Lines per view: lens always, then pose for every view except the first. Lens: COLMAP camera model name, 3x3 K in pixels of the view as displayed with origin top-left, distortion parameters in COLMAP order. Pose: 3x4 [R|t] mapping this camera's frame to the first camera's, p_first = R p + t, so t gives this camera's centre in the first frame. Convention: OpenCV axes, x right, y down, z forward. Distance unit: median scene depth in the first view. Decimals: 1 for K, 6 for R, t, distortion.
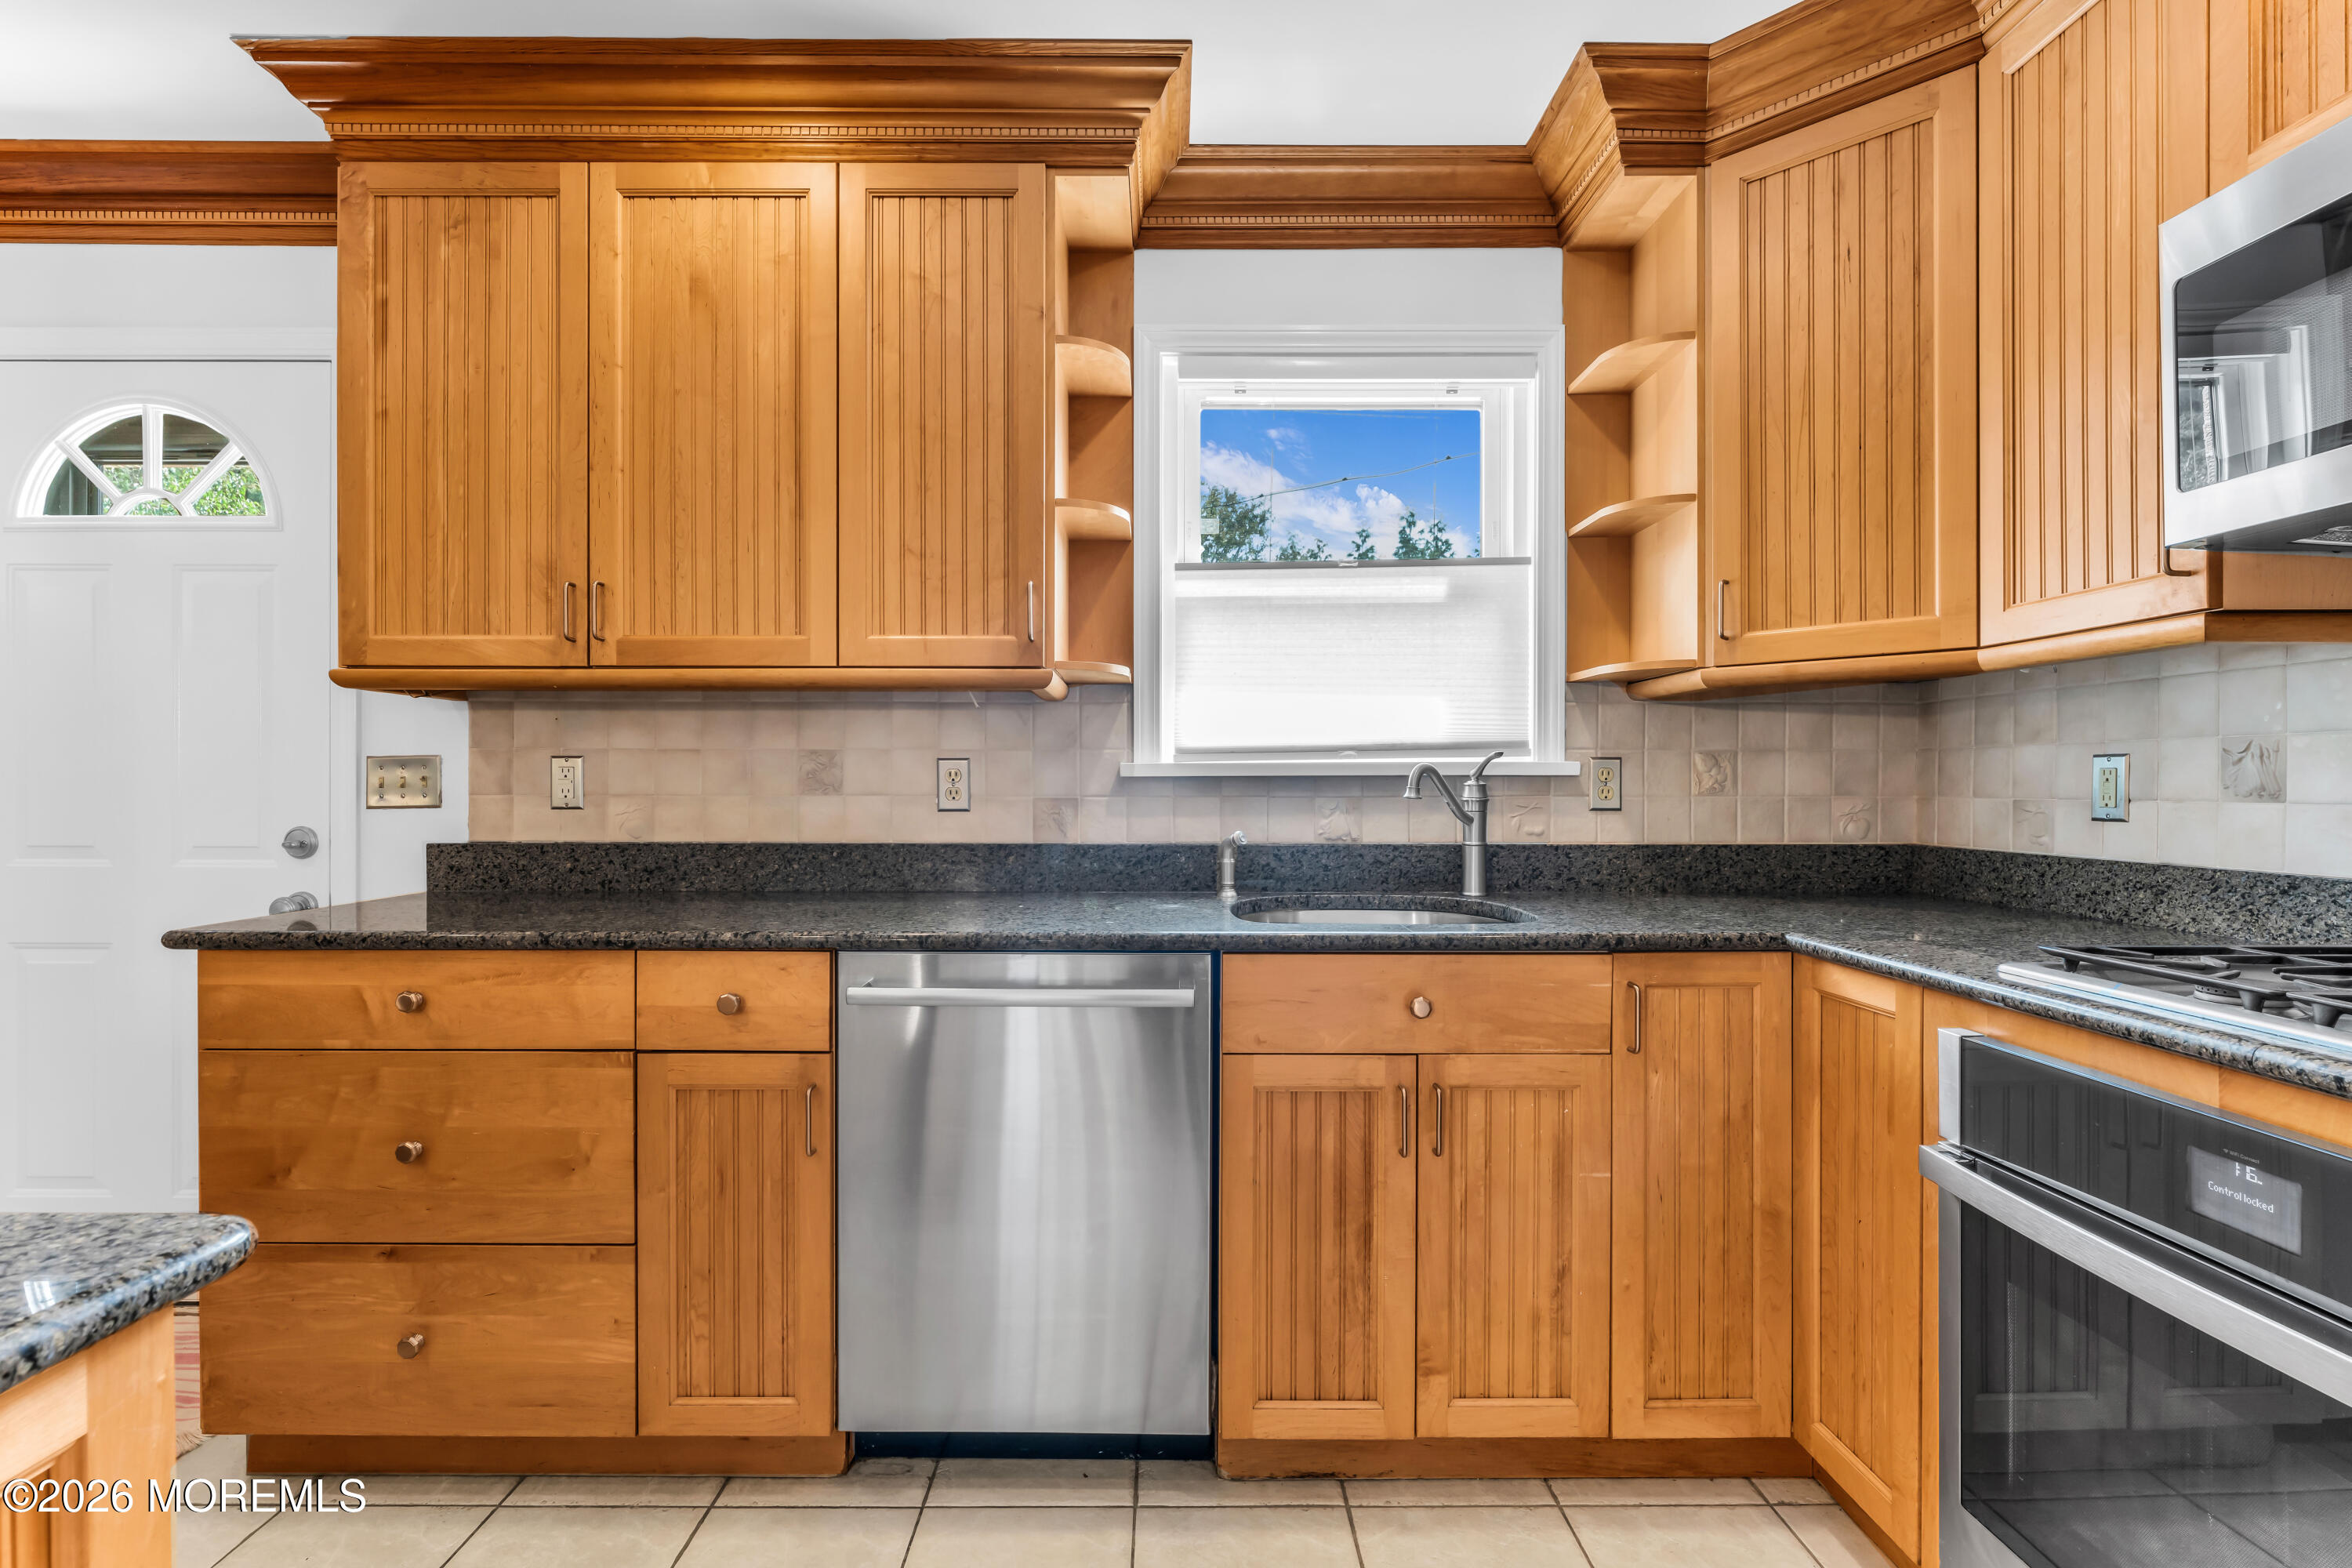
lens RADIAL K [[1096.4, 0, 1154.7], [0, 1096.4, 783.6], [0, 0, 1]] dist [0.001307, 0.000617]
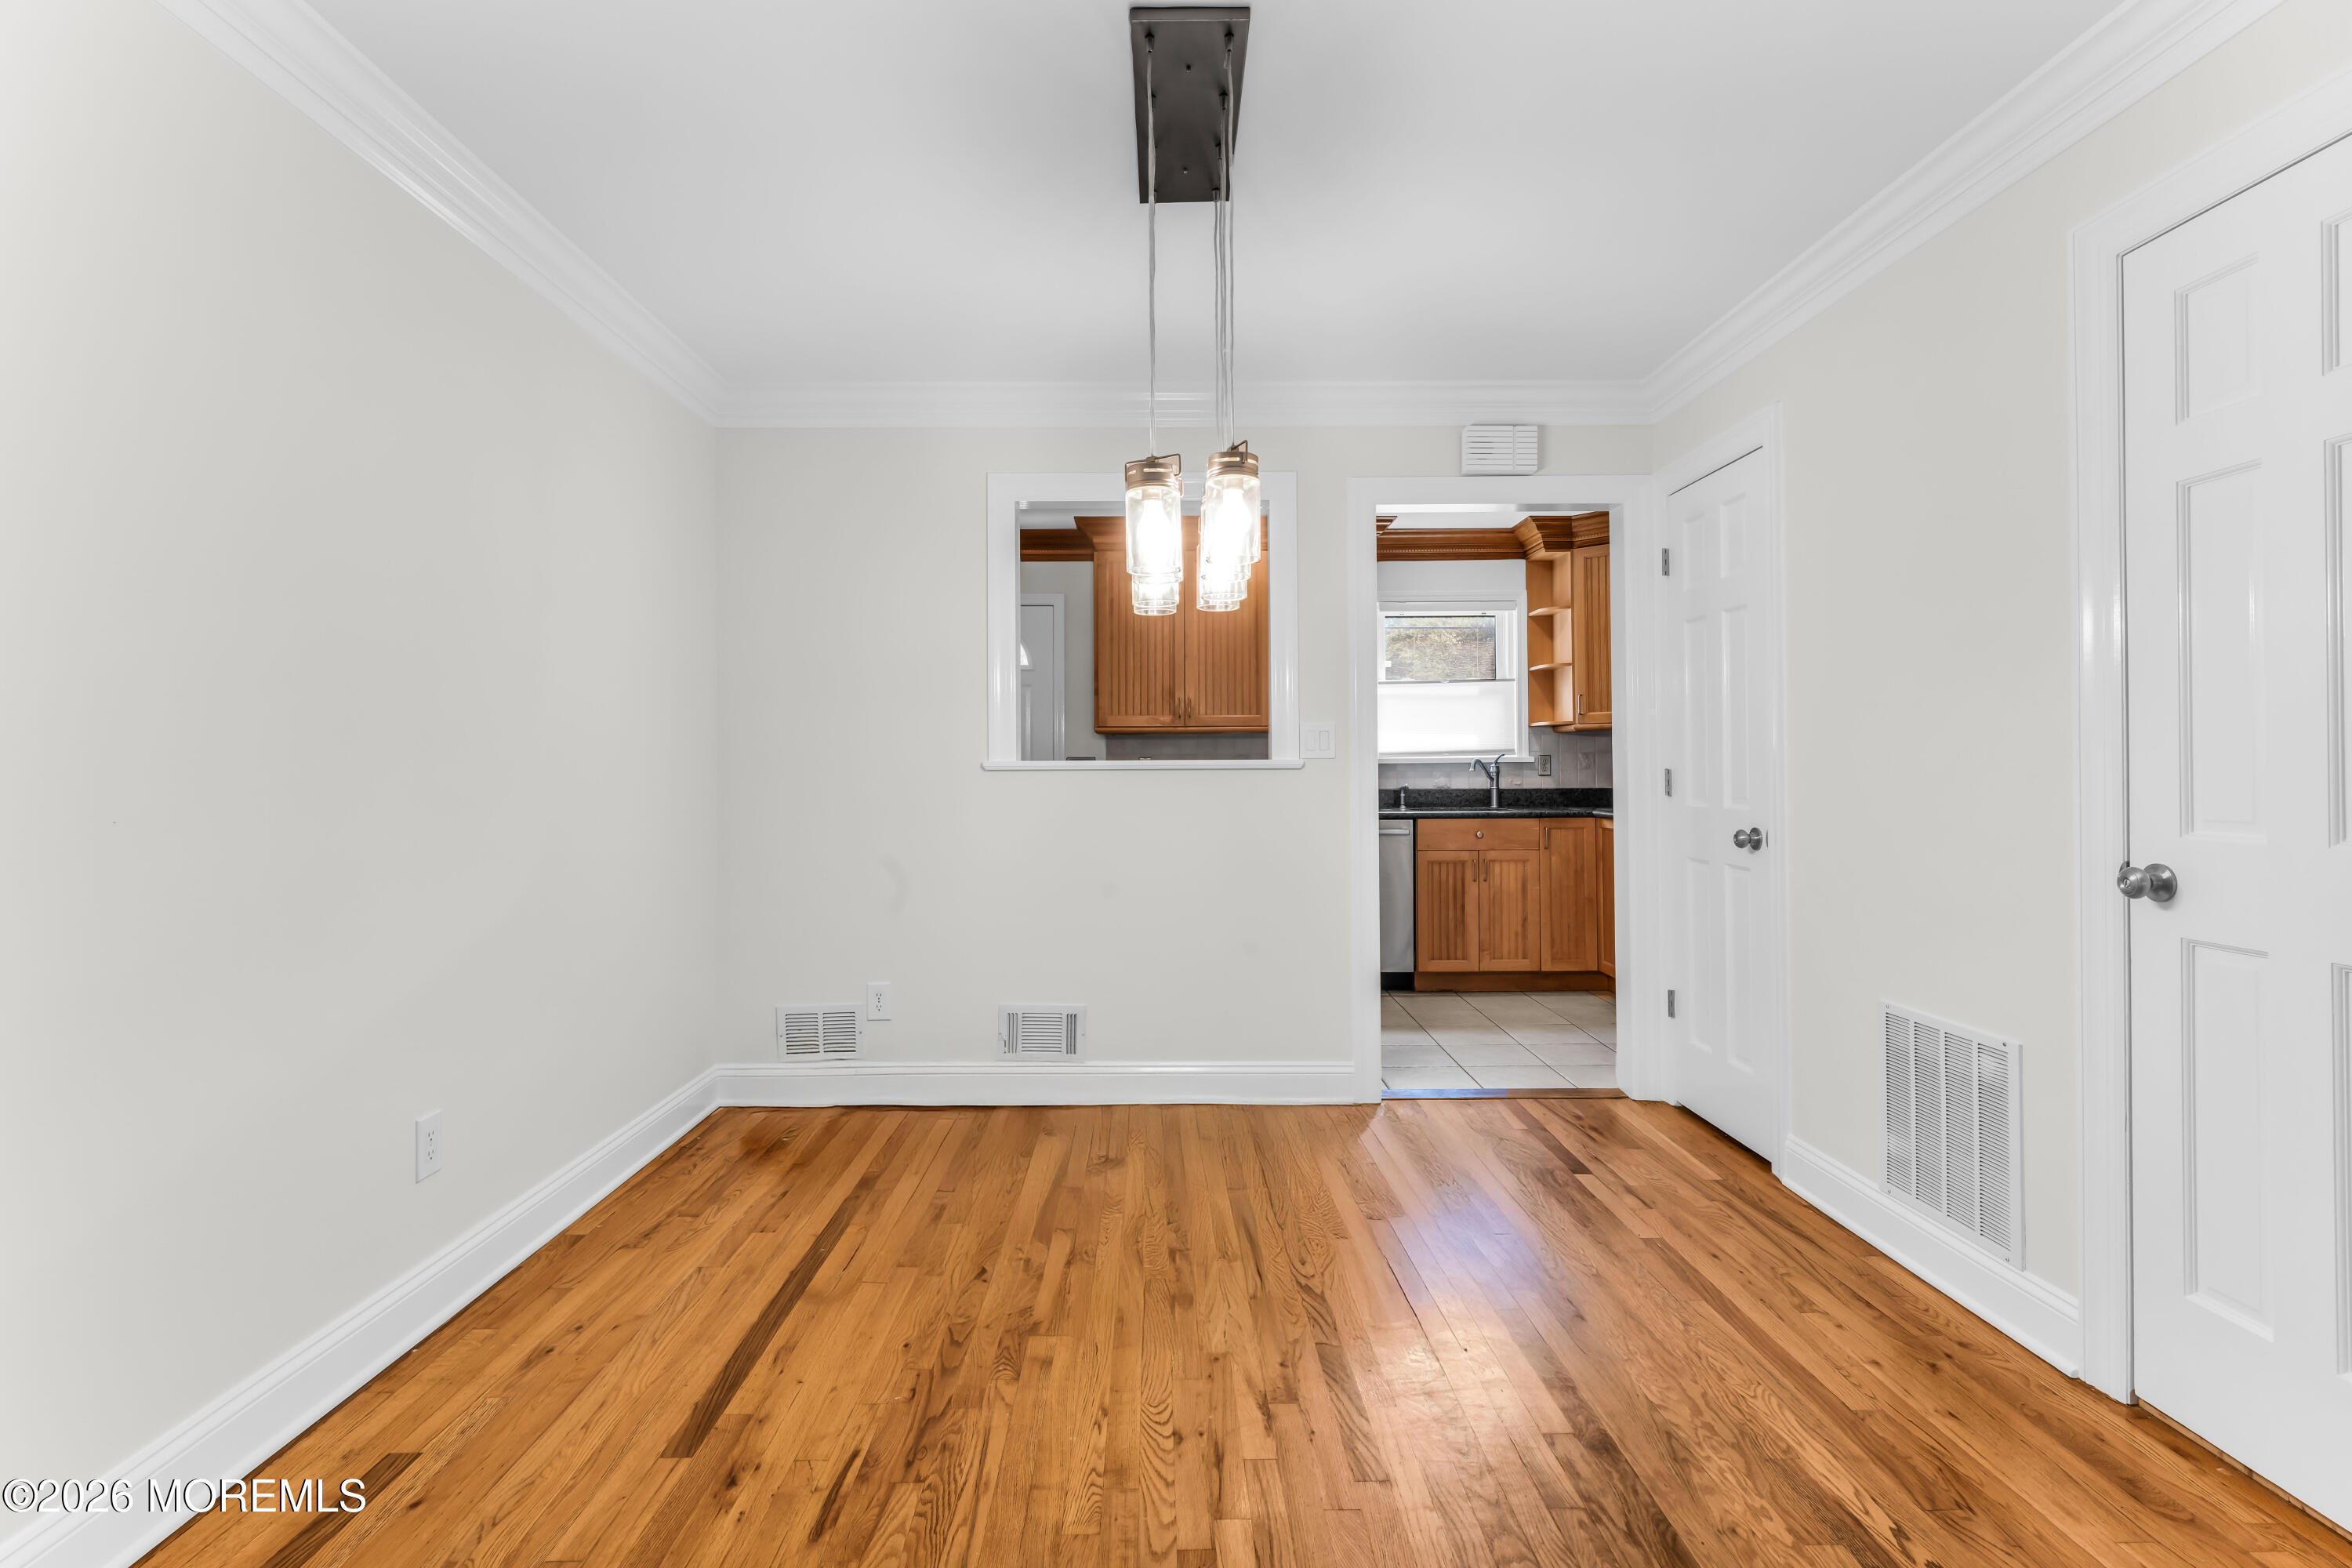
lens RADIAL K [[1096.4, 0, 1153.1], [0, 1096.4, 748.5], [0, 0, 1]] dist [0.001307, 0.000617]
pose [[0.999918, -0.006347, -0.011085, -0.540660], [0.006176, 0.999861, -0.015469, -0.005377], [0.011182, 0.015399, 0.999819, -1.780532]]
